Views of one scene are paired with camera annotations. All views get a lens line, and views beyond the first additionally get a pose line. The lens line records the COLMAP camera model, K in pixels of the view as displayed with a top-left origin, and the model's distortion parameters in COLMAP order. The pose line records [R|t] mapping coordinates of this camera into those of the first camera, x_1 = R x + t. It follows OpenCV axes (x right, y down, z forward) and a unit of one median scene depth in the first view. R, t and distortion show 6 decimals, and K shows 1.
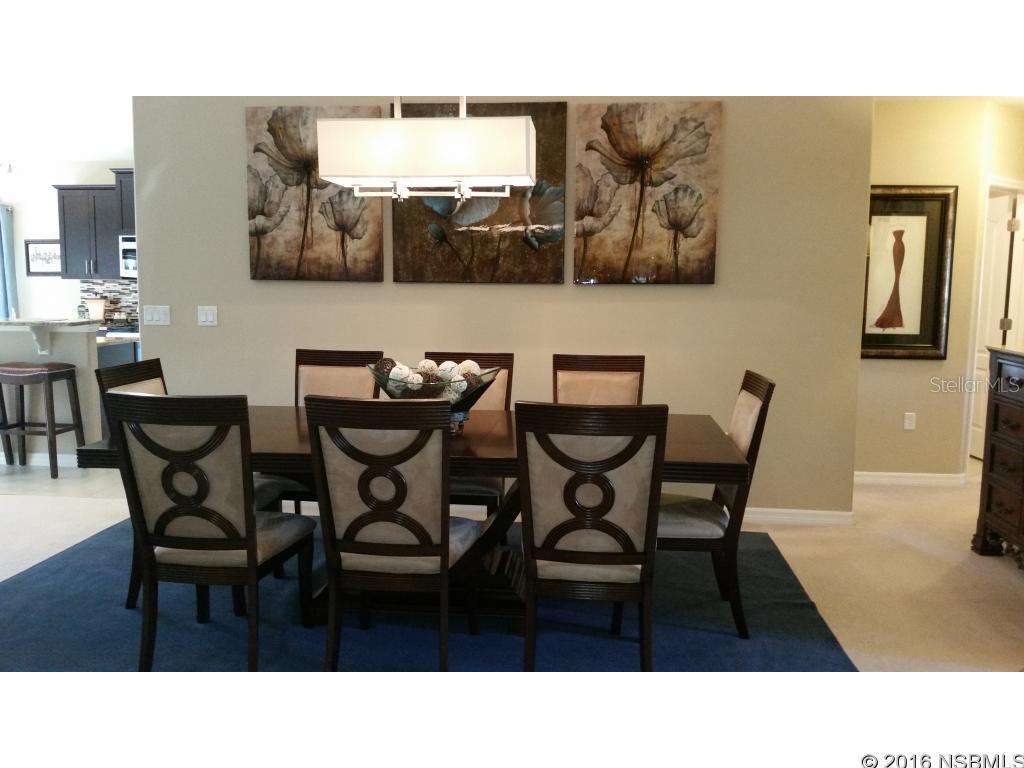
lens RADIAL K [[715.1, 0, 541.3], [0, 715.1, 360.7], [0, 0, 1]] dist [0.115741, -0.000917]
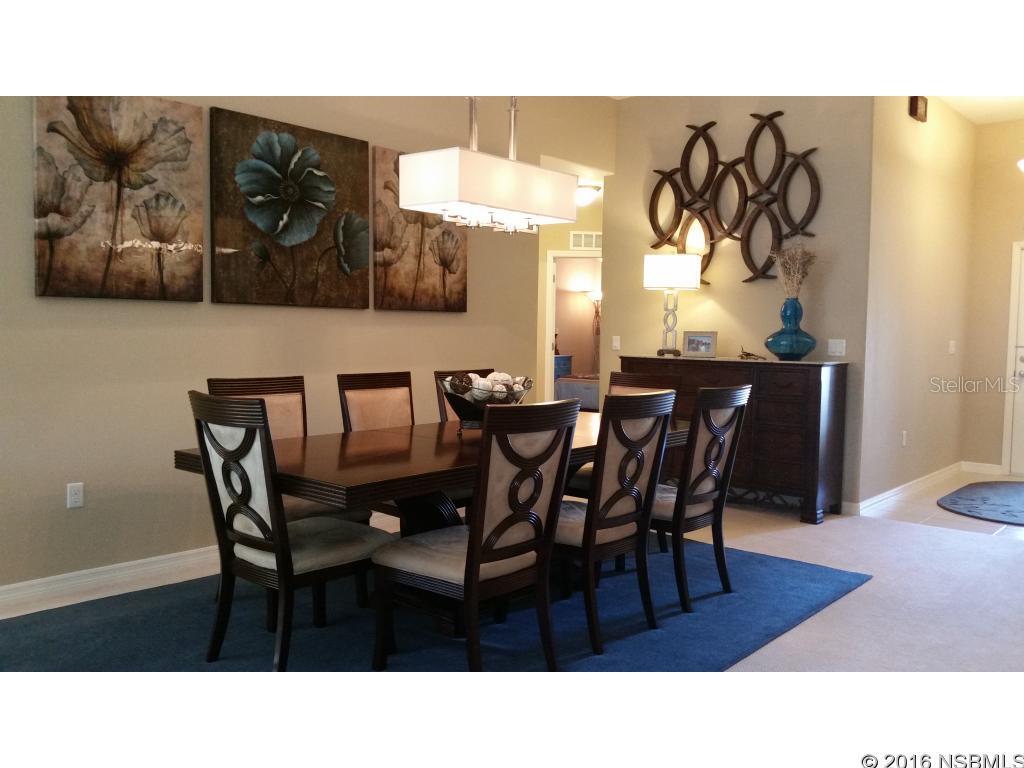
lens RADIAL K [[863.0, 0, 507.0], [0, 863.0, 386.8], [0, 0, 1]] dist [0.047123, -0.111853]
pose [[0.574413, -0.054799, 0.816729, -0.874411], [0.058086, 0.997970, 0.026107, -0.013053], [-0.816502, 0.032444, 0.576430, 0.093119]]
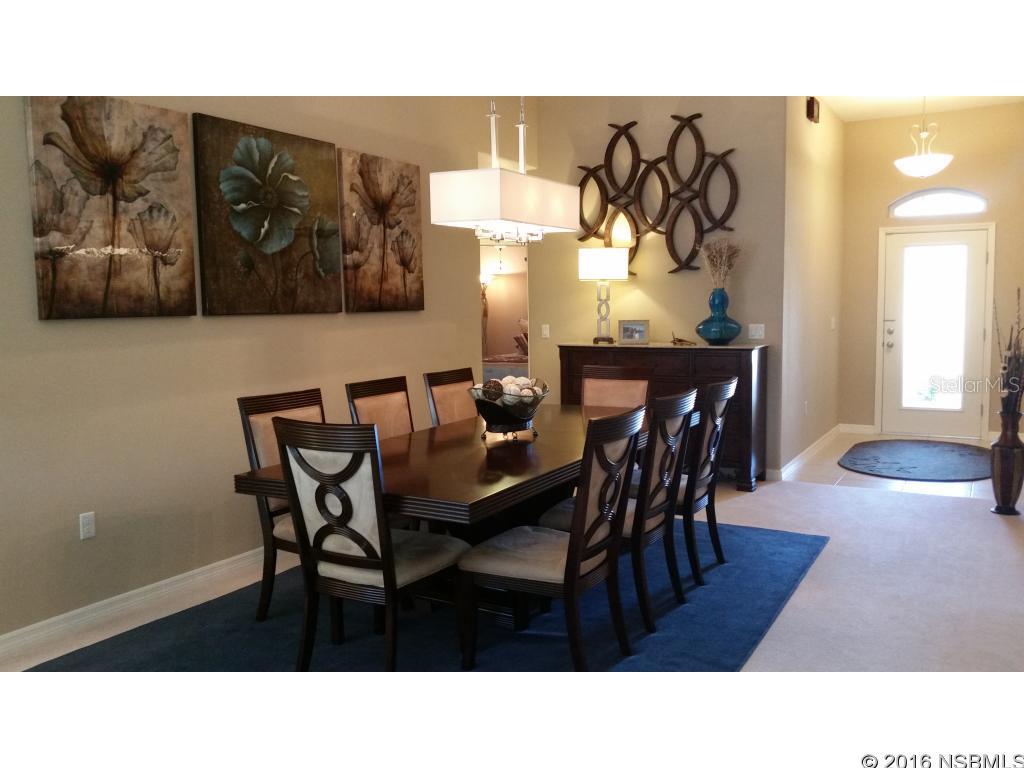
lens RADIAL K [[863.0, 0, 514.1], [0, 863.0, 389.3], [0, 0, 1]] dist [0.047123, -0.111853]
pose [[0.388881, -0.108708, 0.914852, -1.020679], [0.094081, 0.992509, 0.077944, -0.067856], [-0.916472, 0.055759, 0.396195, 0.254279]]
